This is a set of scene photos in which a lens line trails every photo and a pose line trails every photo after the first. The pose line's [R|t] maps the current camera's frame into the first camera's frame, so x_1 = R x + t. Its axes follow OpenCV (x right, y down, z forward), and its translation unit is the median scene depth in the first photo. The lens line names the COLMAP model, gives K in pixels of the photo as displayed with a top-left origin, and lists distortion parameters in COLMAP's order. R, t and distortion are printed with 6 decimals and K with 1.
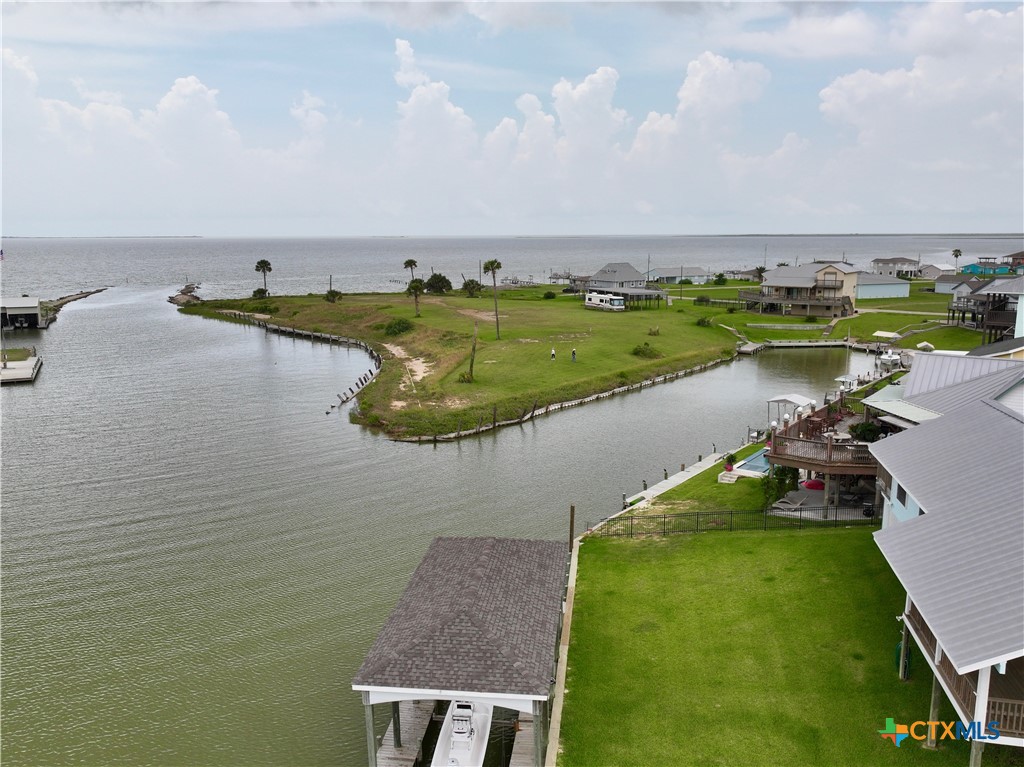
lens RADIAL K [[820.2, 0, 510.4], [0, 820.2, 384.2], [0, 0, 1]] dist [0.002296, 0.003029]
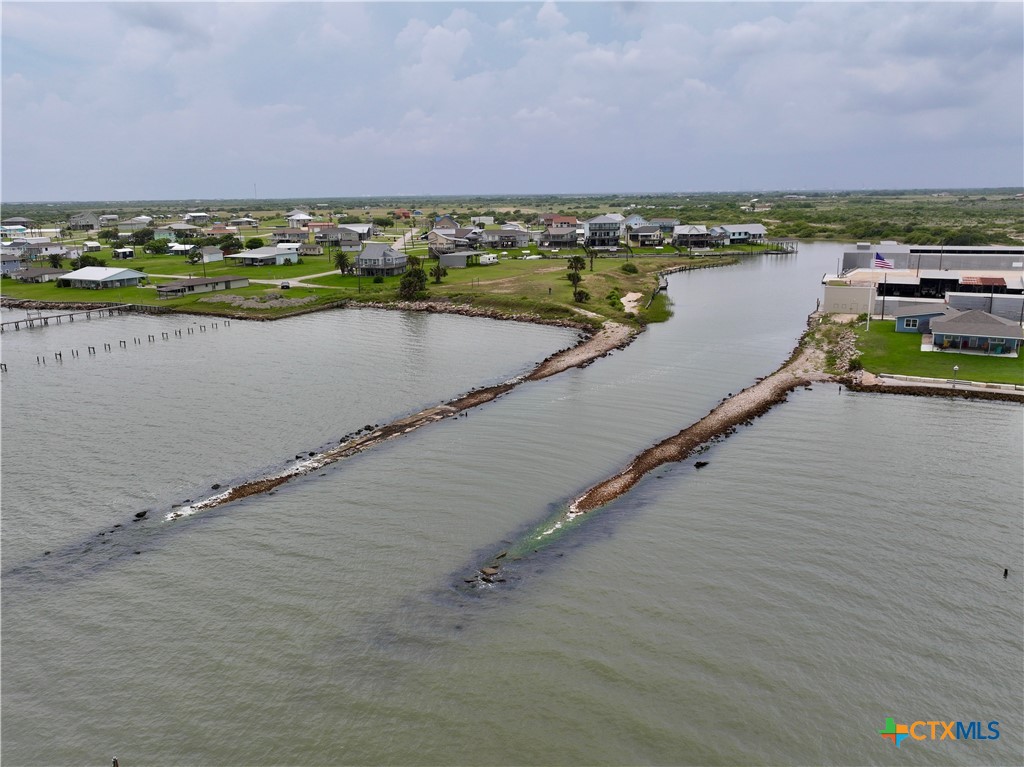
lens RADIAL K [[820.2, 0, 510.0], [0, 820.2, 387.3], [0, 0, 1]] dist [0.002296, 0.003029]
pose [[-0.650236, -0.162611, 0.742126, -1.144186], [0.154204, 0.928244, 0.338503, -0.407765], [-0.743919, 0.334546, -0.578502, 2.004080]]
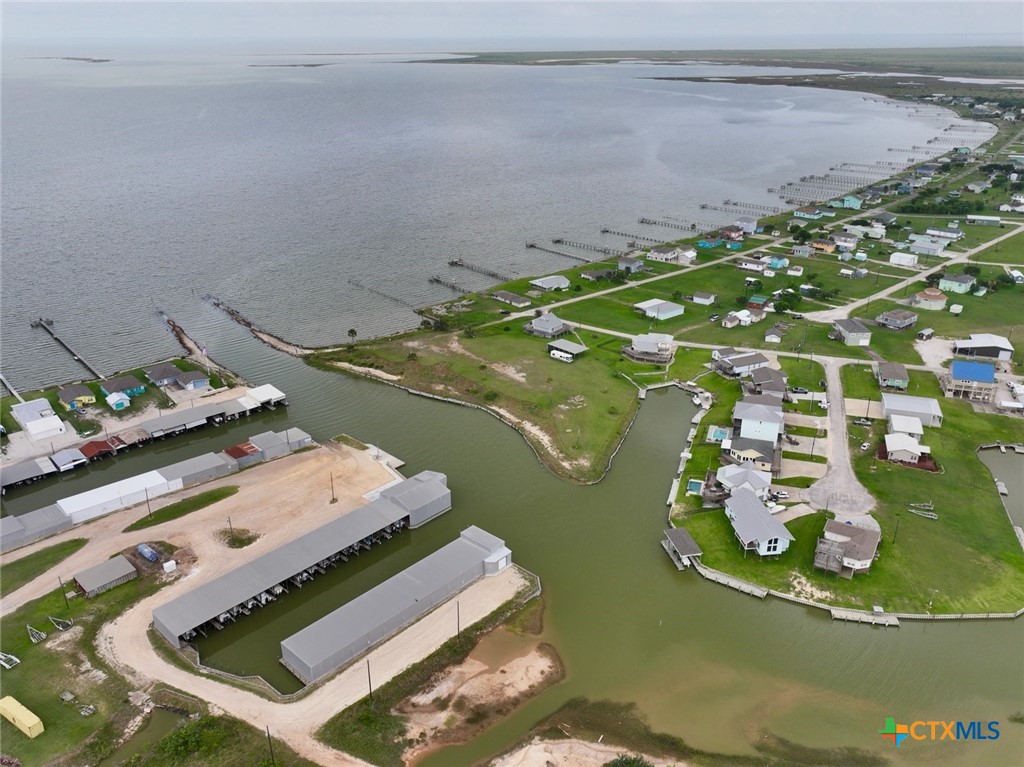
lens RADIAL K [[820.2, 0, 509.0], [0, 820.2, 380.6], [0, 0, 1]] dist [0.002296, 0.003029]
pose [[0.948181, -0.125176, 0.292035, -0.640590], [0.058445, 0.972154, 0.226938, -0.530778], [-0.312310, -0.198110, 0.929093, -0.924082]]
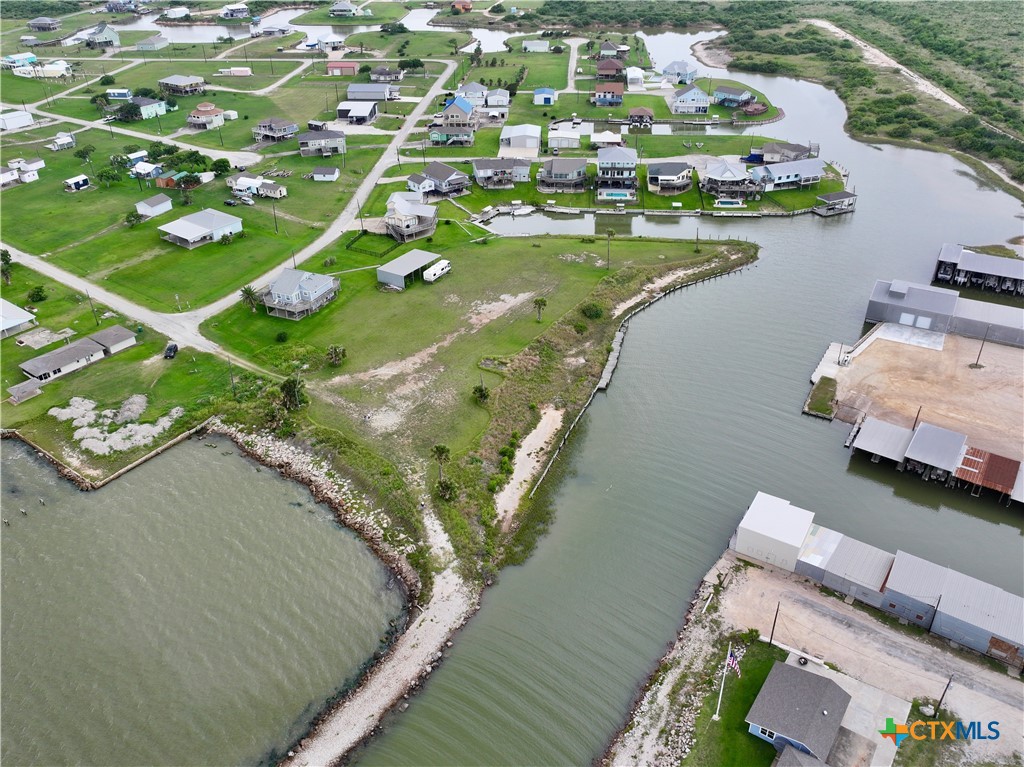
lens RADIAL K [[820.2, 0, 509.9], [0, 820.2, 387.1], [0, 0, 1]] dist [0.002296, 0.003029]
pose [[-0.532974, -0.438500, 0.723641, -1.019609], [0.166766, 0.784020, 0.597914, -0.746032], [-0.829535, 0.439352, -0.344735, 1.474886]]
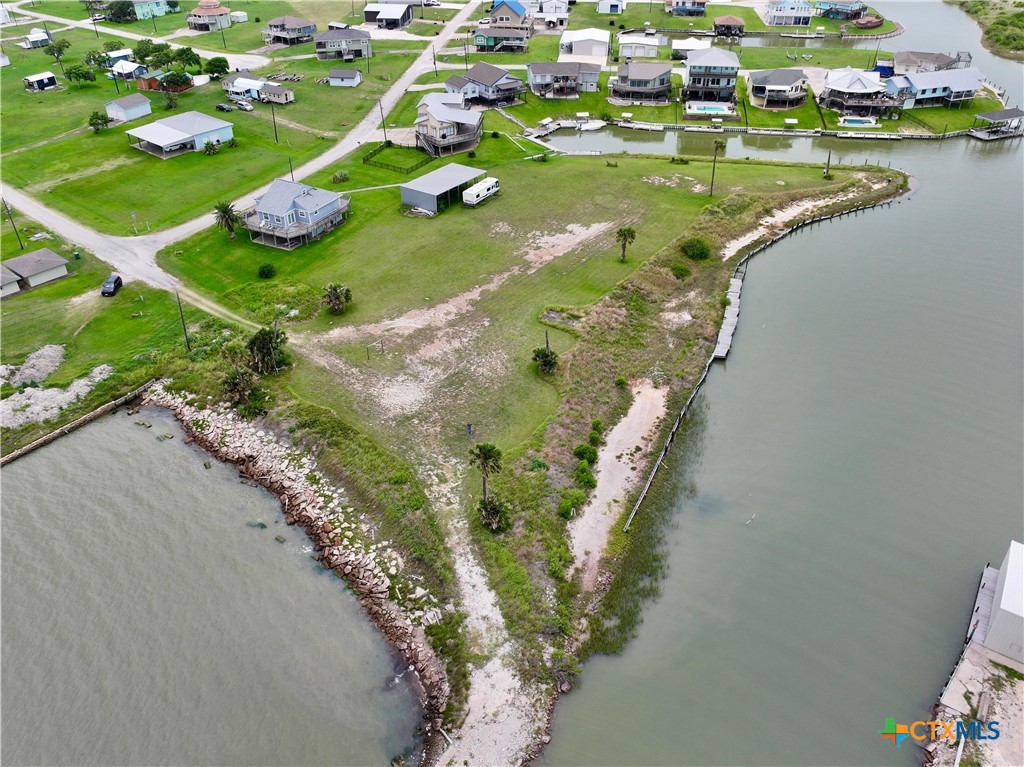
lens RADIAL K [[820.2, 0, 510.2], [0, 820.2, 386.0], [0, 0, 1]] dist [0.002296, 0.003029]
pose [[-0.490824, -0.489888, 0.720487, -0.751302], [0.163006, 0.760714, 0.628286, -0.551395], [-0.855874, 0.425822, -0.293522, 1.390399]]
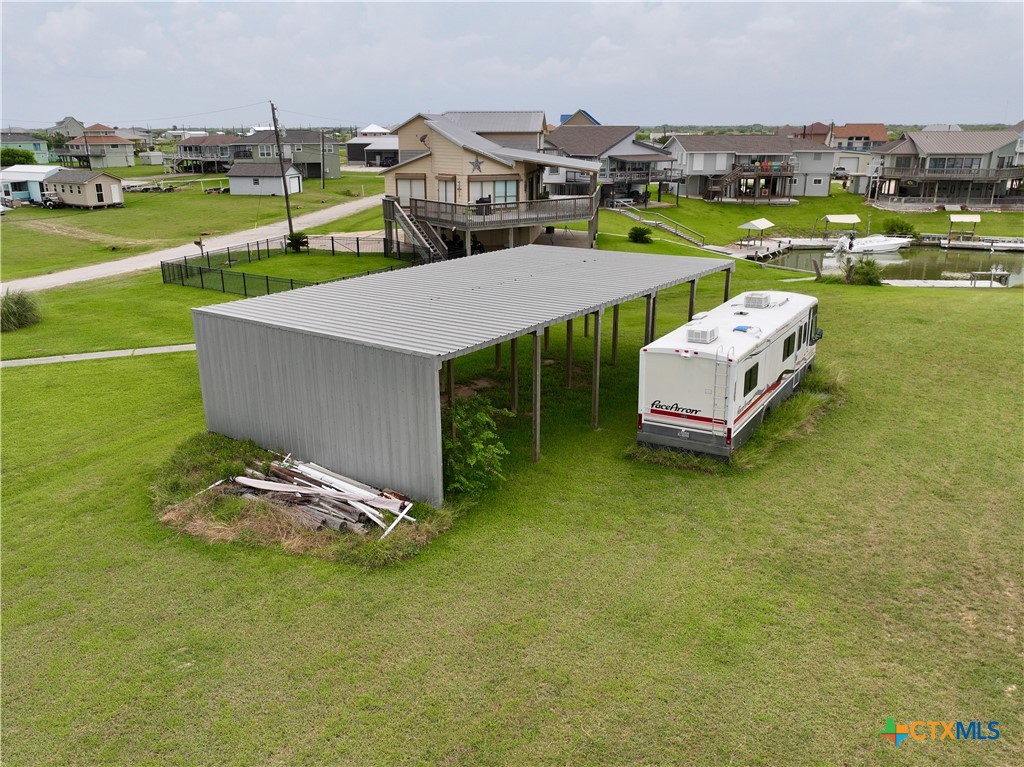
lens RADIAL K [[820.2, 0, 510.3], [0, 820.2, 384.1], [0, 0, 1]] dist [0.002296, 0.003029]
pose [[-0.472291, -0.258505, 0.842684, 0.005753], [0.164669, 0.913321, 0.372464, -0.162256], [-0.865925, 0.314675, -0.388785, 1.119117]]
